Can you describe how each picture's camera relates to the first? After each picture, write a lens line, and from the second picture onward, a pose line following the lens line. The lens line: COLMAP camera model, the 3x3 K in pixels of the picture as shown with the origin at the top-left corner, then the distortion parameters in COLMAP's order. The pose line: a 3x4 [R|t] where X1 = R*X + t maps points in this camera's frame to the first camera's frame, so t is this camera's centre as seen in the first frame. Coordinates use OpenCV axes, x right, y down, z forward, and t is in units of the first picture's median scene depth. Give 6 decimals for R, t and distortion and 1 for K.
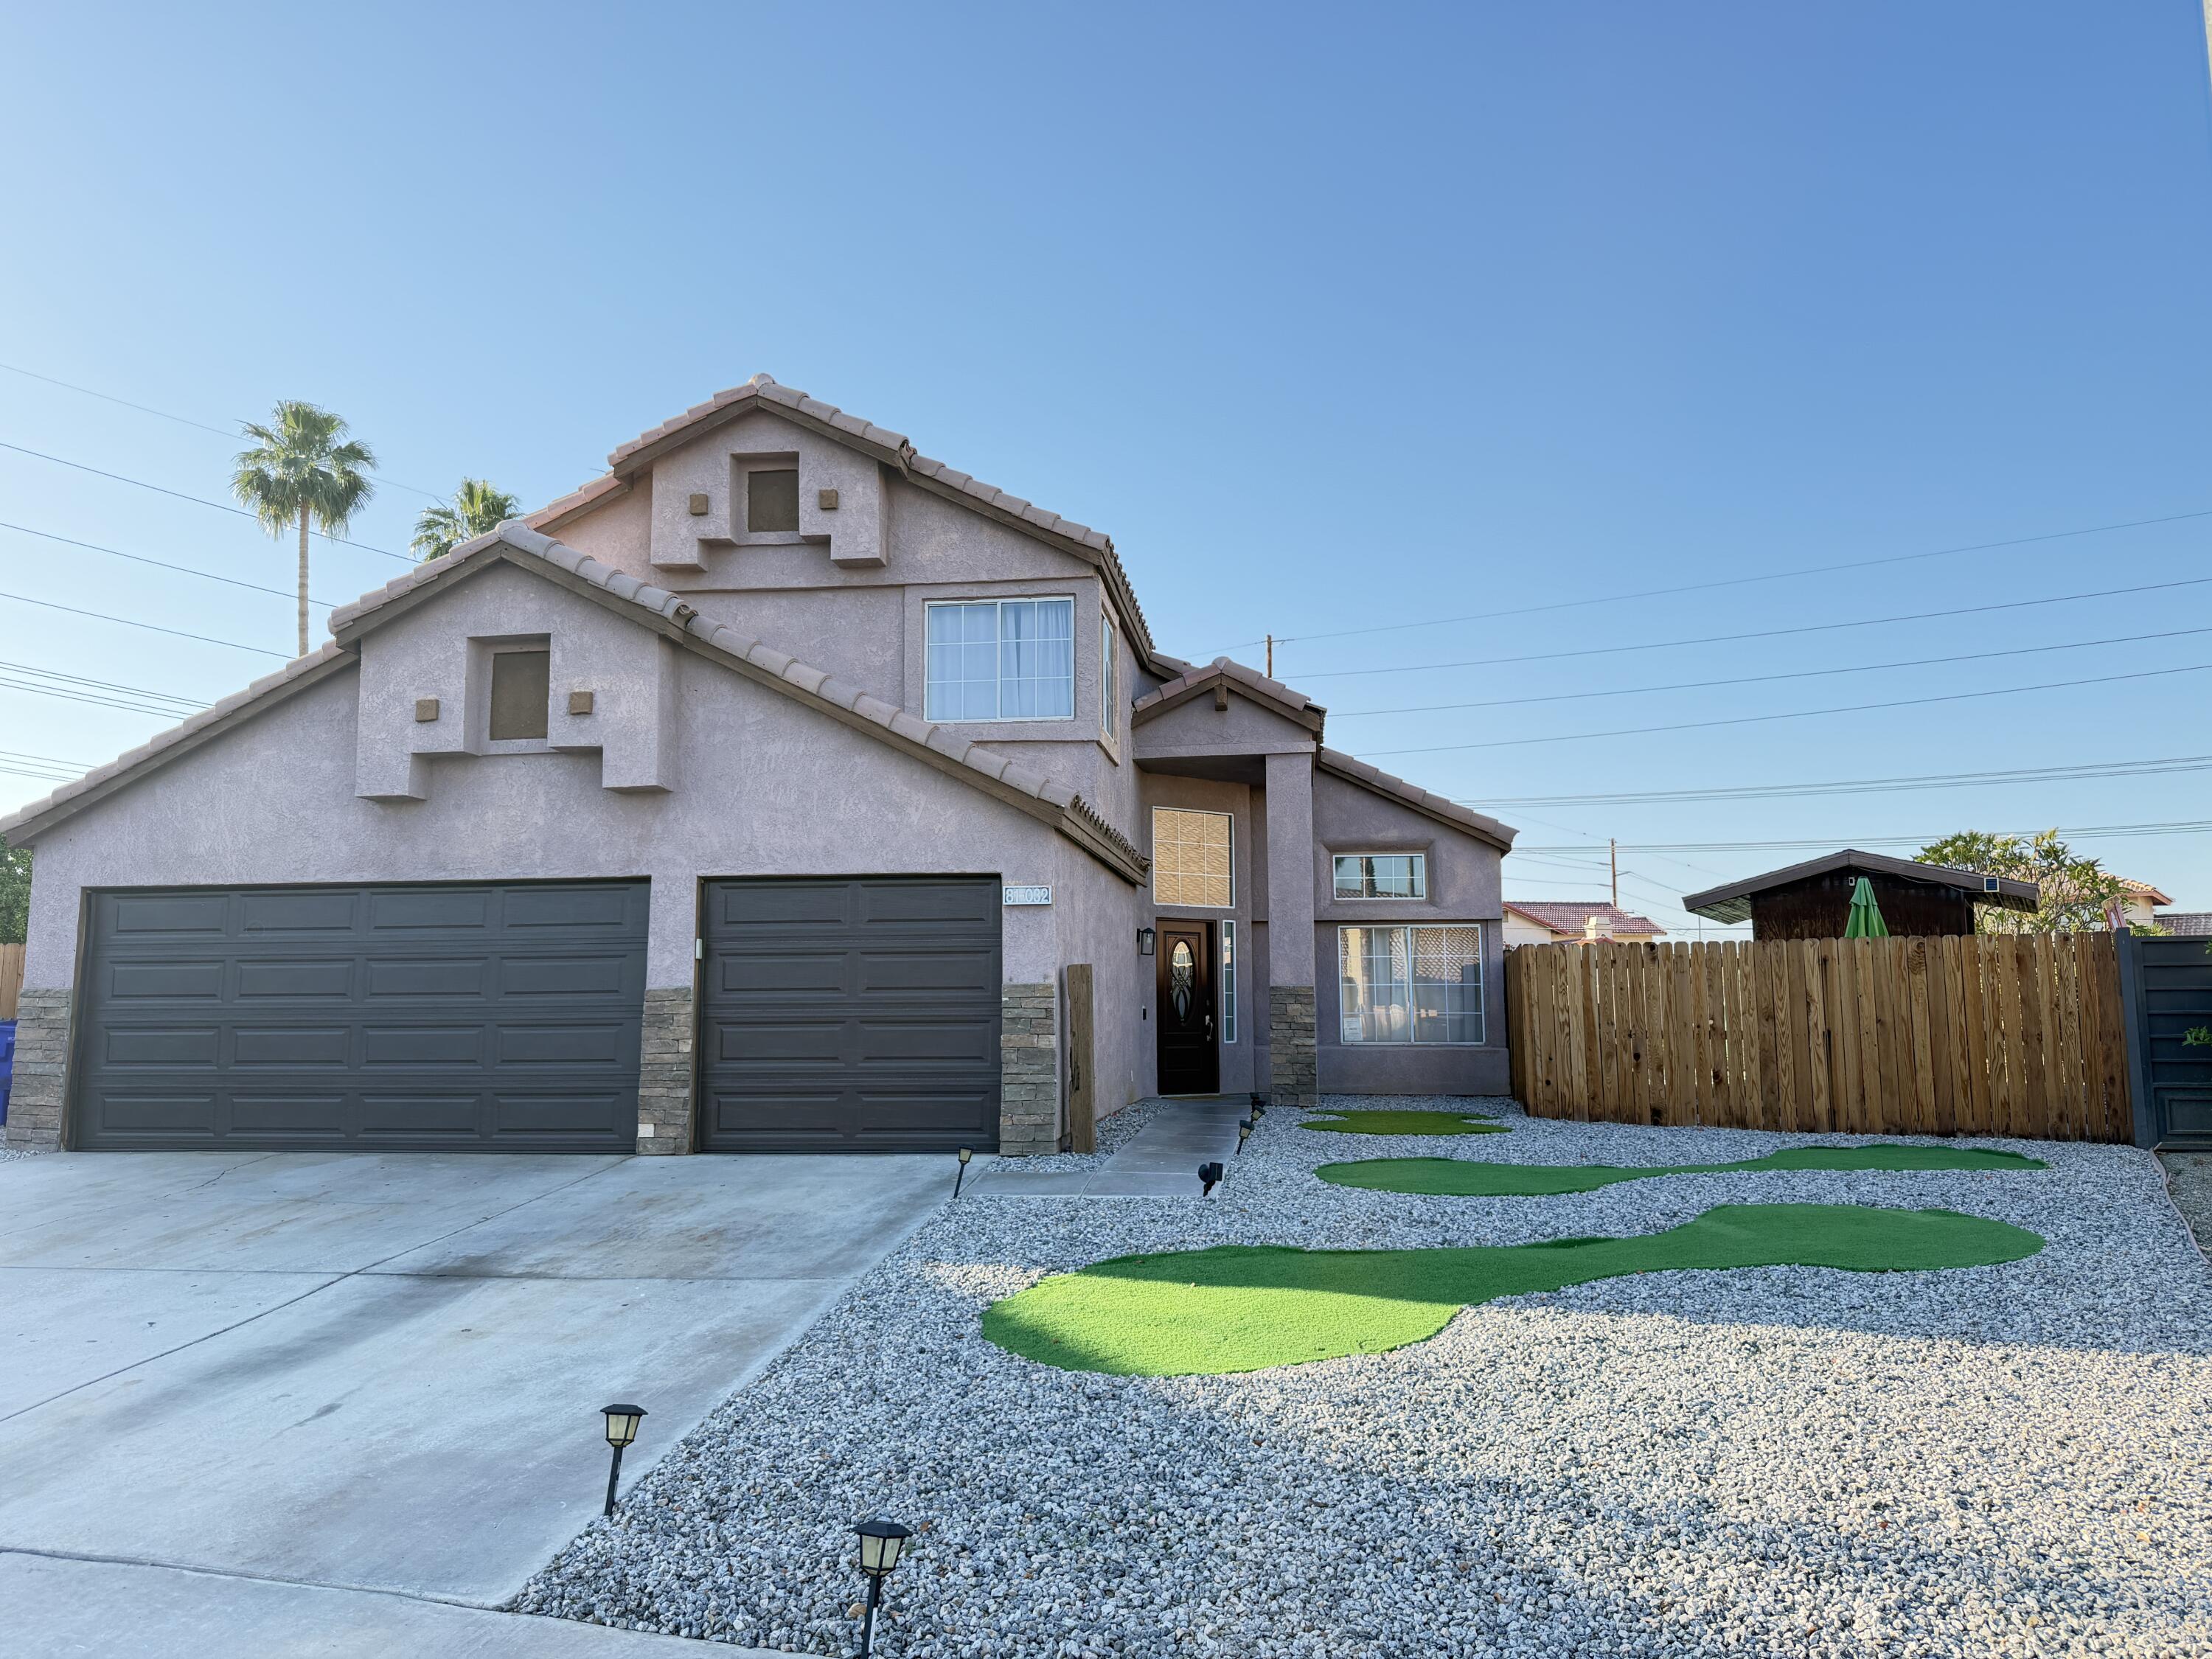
lens RADIAL K [[1542.8, 0, 1143.1], [0, 1542.8, 832.7], [0, 0, 1]] dist [0.150411, -0.258966]
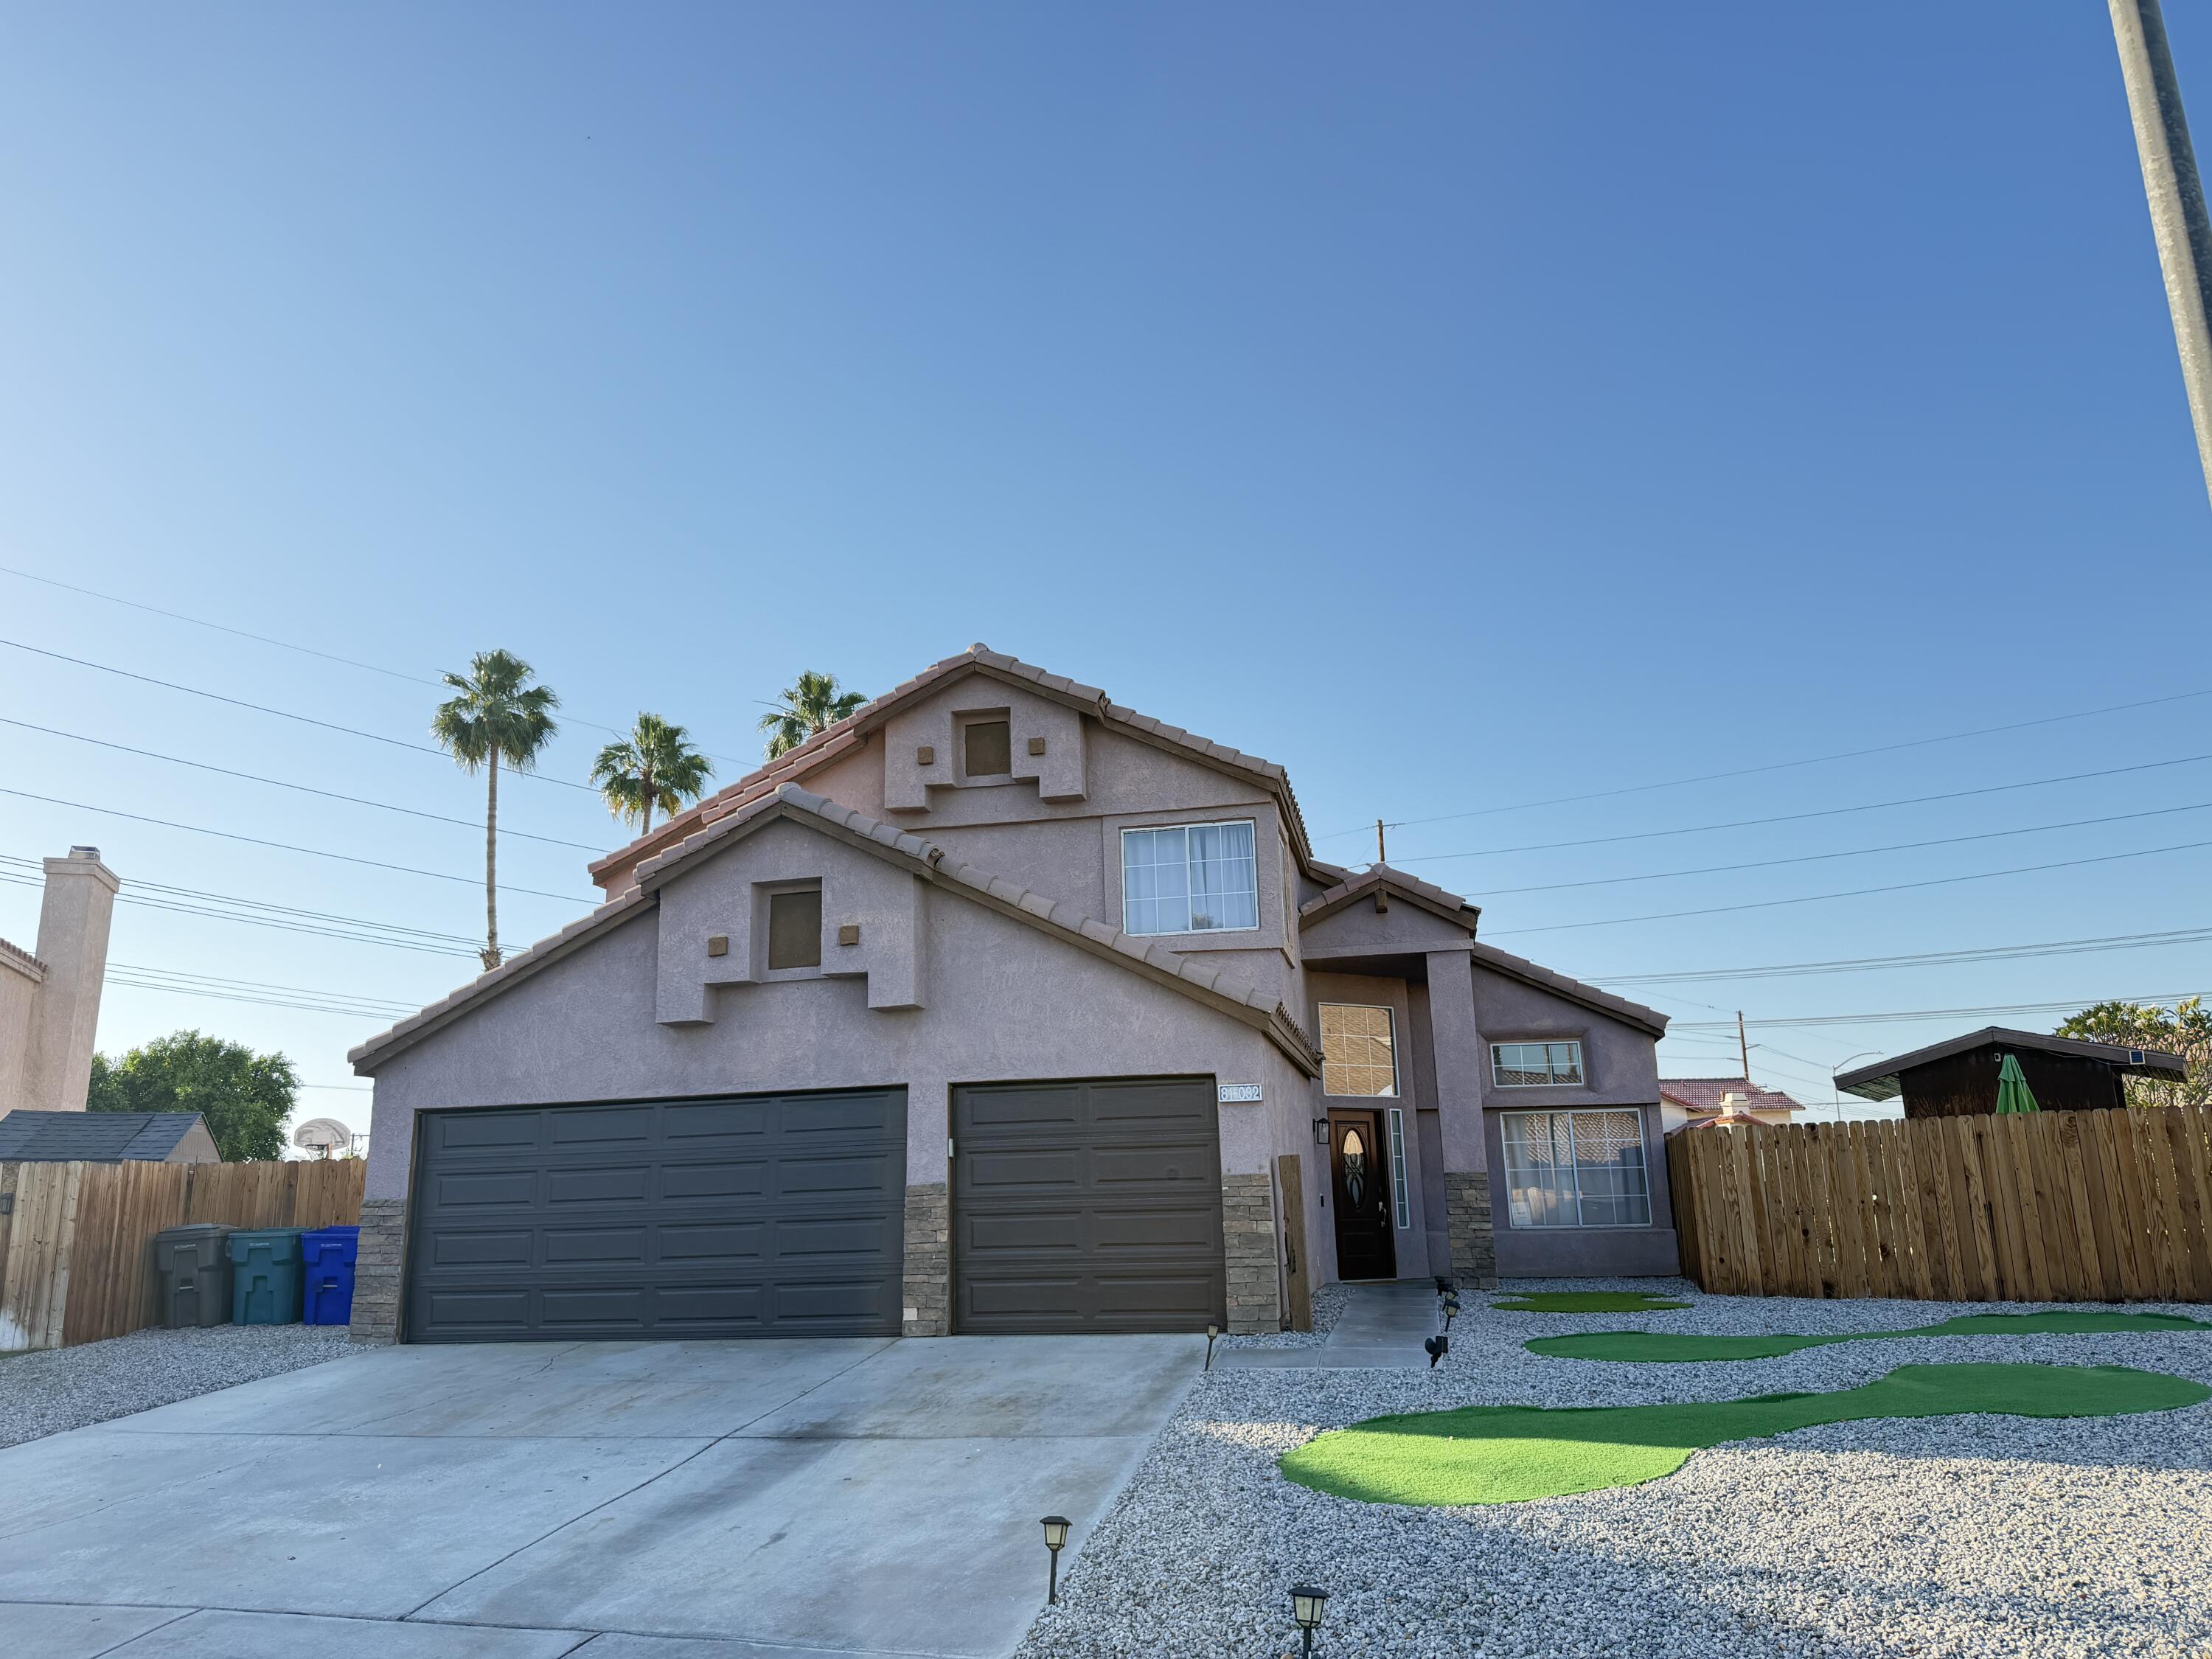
lens RADIAL K [[1592.7, 0, 1106.0], [0, 1592.7, 805.5], [0, 0, 1]] dist [0.077289, -0.092762]
pose [[0.996860, -0.039371, -0.068706, -0.074805], [0.030179, 0.991049, -0.130042, -0.016494], [0.073211, 0.127560, 0.989125, -0.159795]]
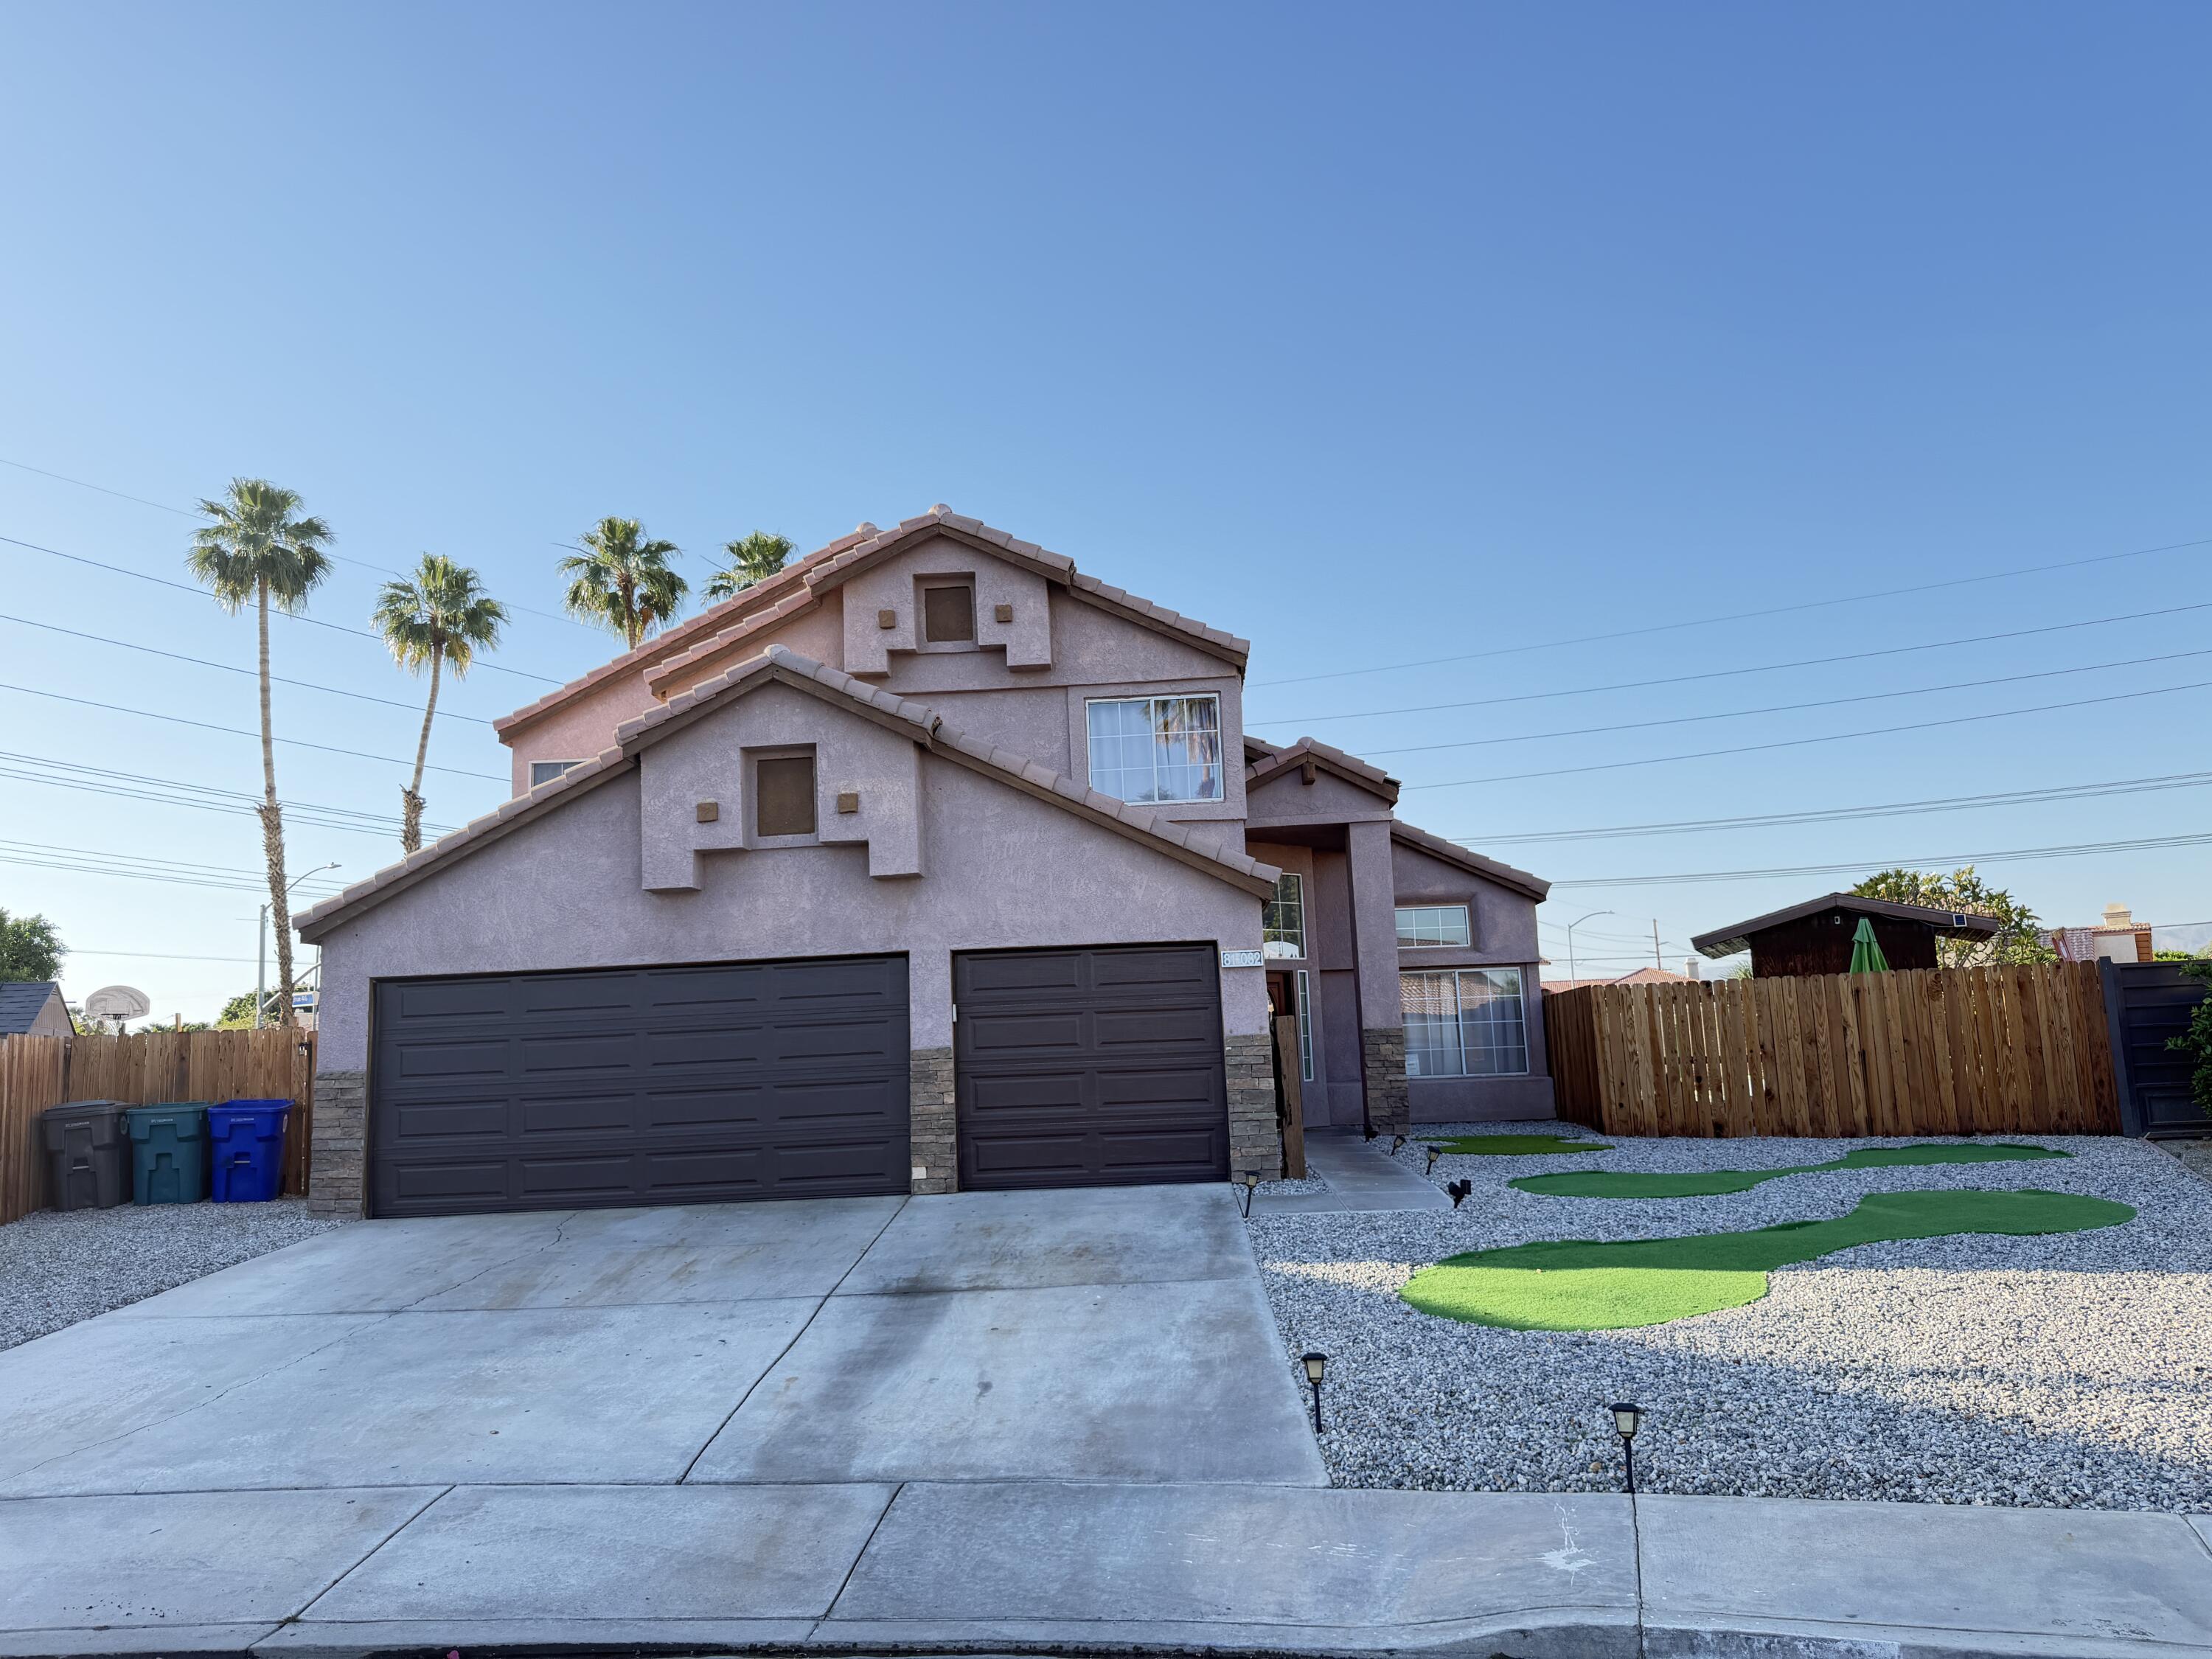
lens RADIAL K [[1605.1, 0, 1062.6], [0, 1605.1, 831.6], [0, 0, 1]] dist [0.122765, -0.180412]
pose [[0.995113, -0.024146, 0.095748, -0.287233], [0.026317, 0.999423, -0.021480, -0.029254], [-0.095174, 0.023895, 0.995174, -0.176598]]
